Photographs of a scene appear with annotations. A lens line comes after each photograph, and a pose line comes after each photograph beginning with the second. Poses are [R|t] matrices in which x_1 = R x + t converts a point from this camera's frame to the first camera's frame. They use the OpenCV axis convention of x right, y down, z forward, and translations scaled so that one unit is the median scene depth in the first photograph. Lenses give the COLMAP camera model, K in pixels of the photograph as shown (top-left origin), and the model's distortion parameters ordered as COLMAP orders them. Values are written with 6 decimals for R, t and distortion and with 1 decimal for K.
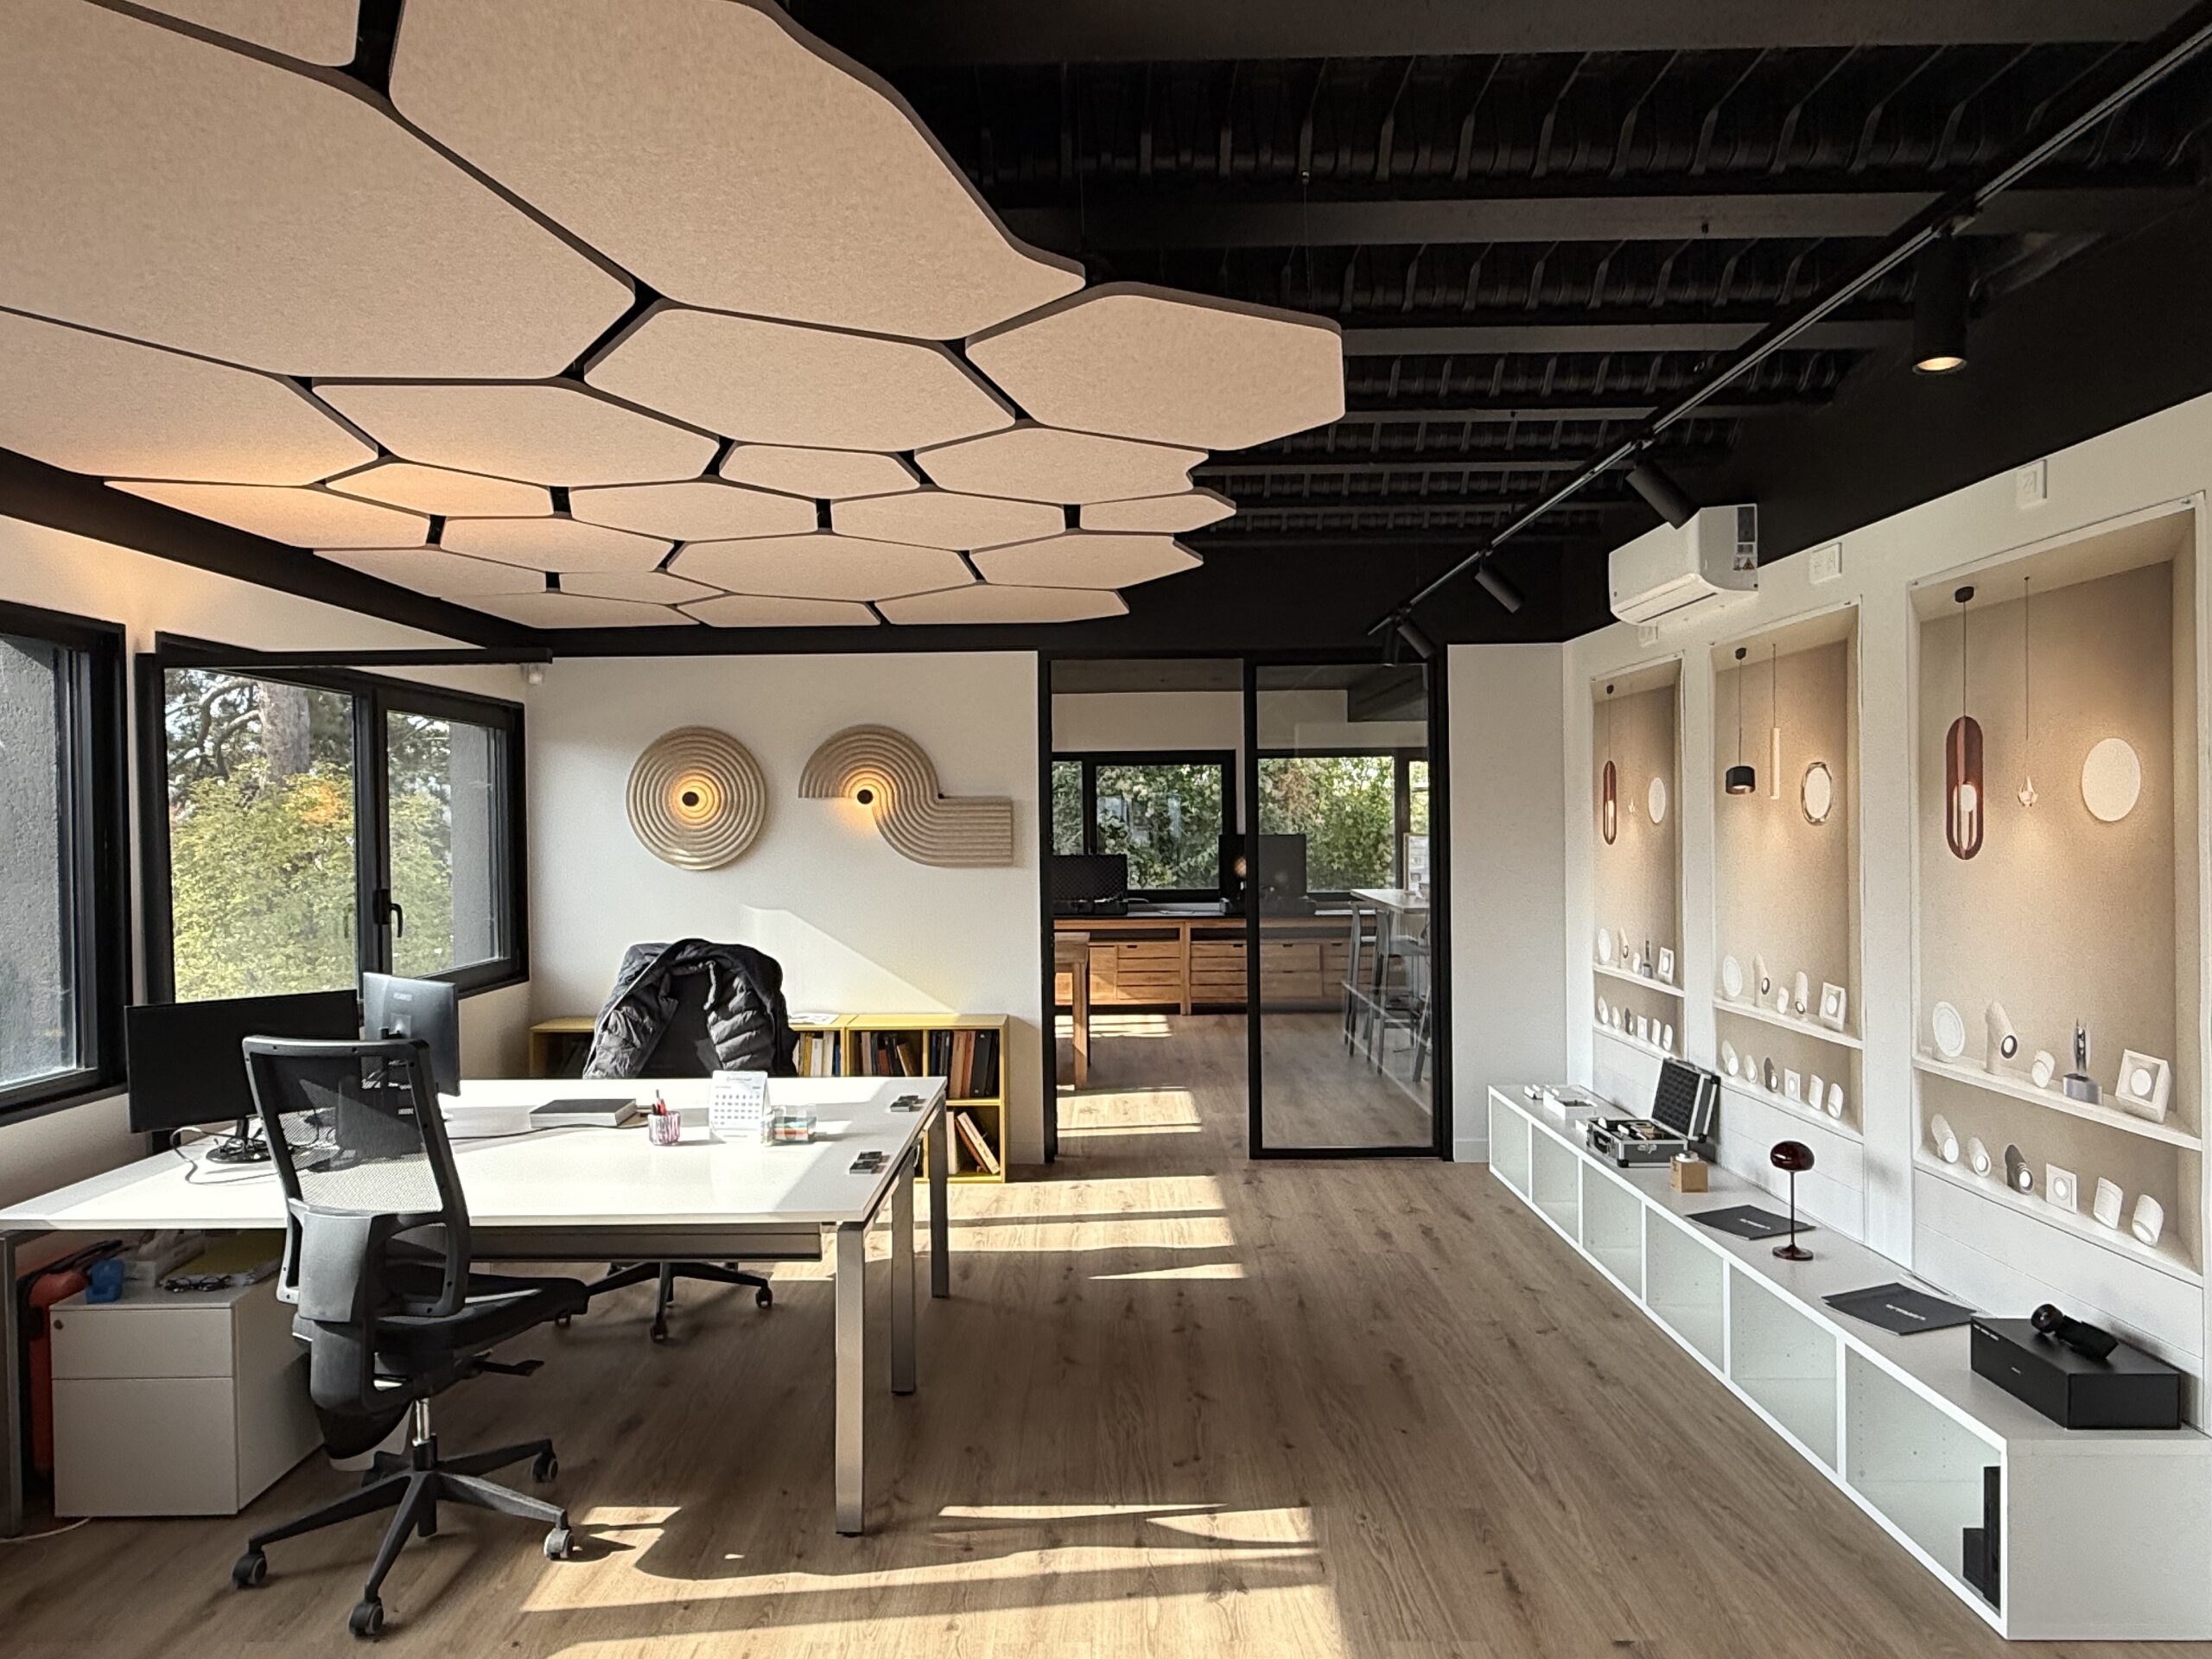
lens RADIAL K [[1418.4, 0, 1106.9], [0, 1418.4, 833.3], [0, 0, 1]] dist [-0.000056, -0.000001]
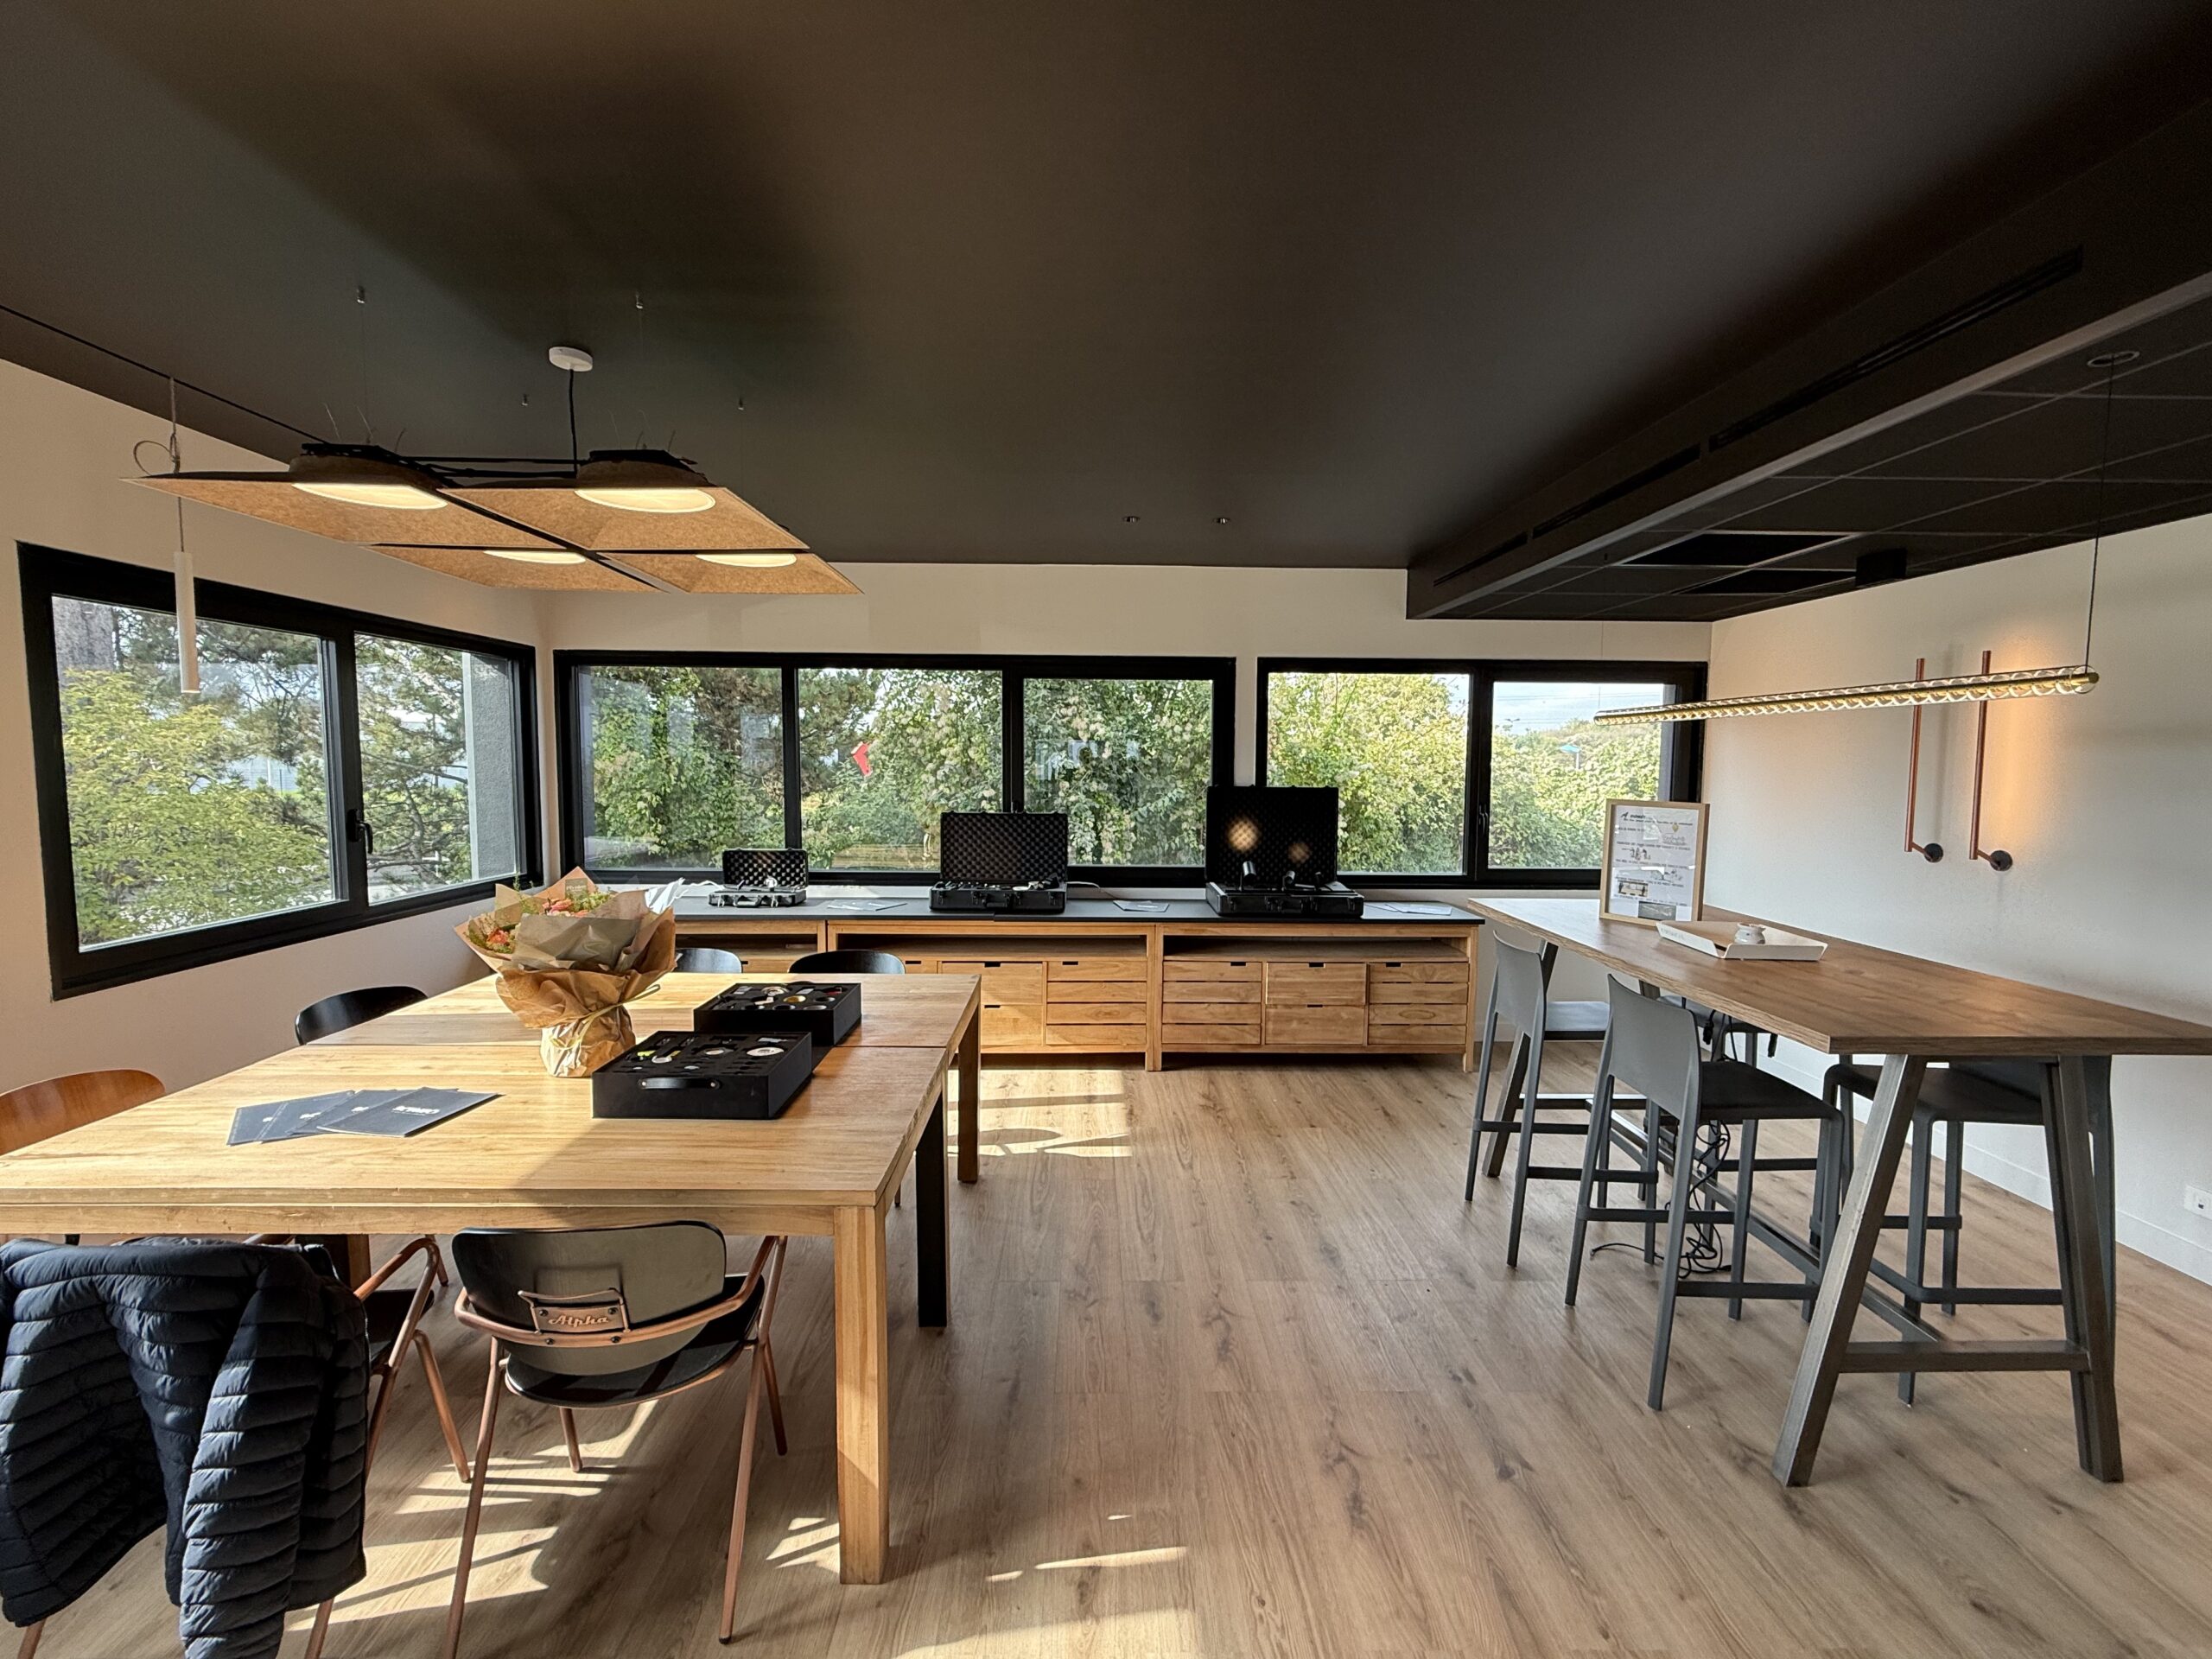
lens RADIAL K [[966.4, 0, 1105.4], [0, 966.4, 830.1], [0, 0, 1]] dist [-0.000080, 0.000001]
pose [[0.999538, 0.017171, 0.025075, 0.020732], [-0.018671, 0.997970, 0.060889, -0.004883], [-0.023978, -0.061329, 0.997830, 0.555247]]
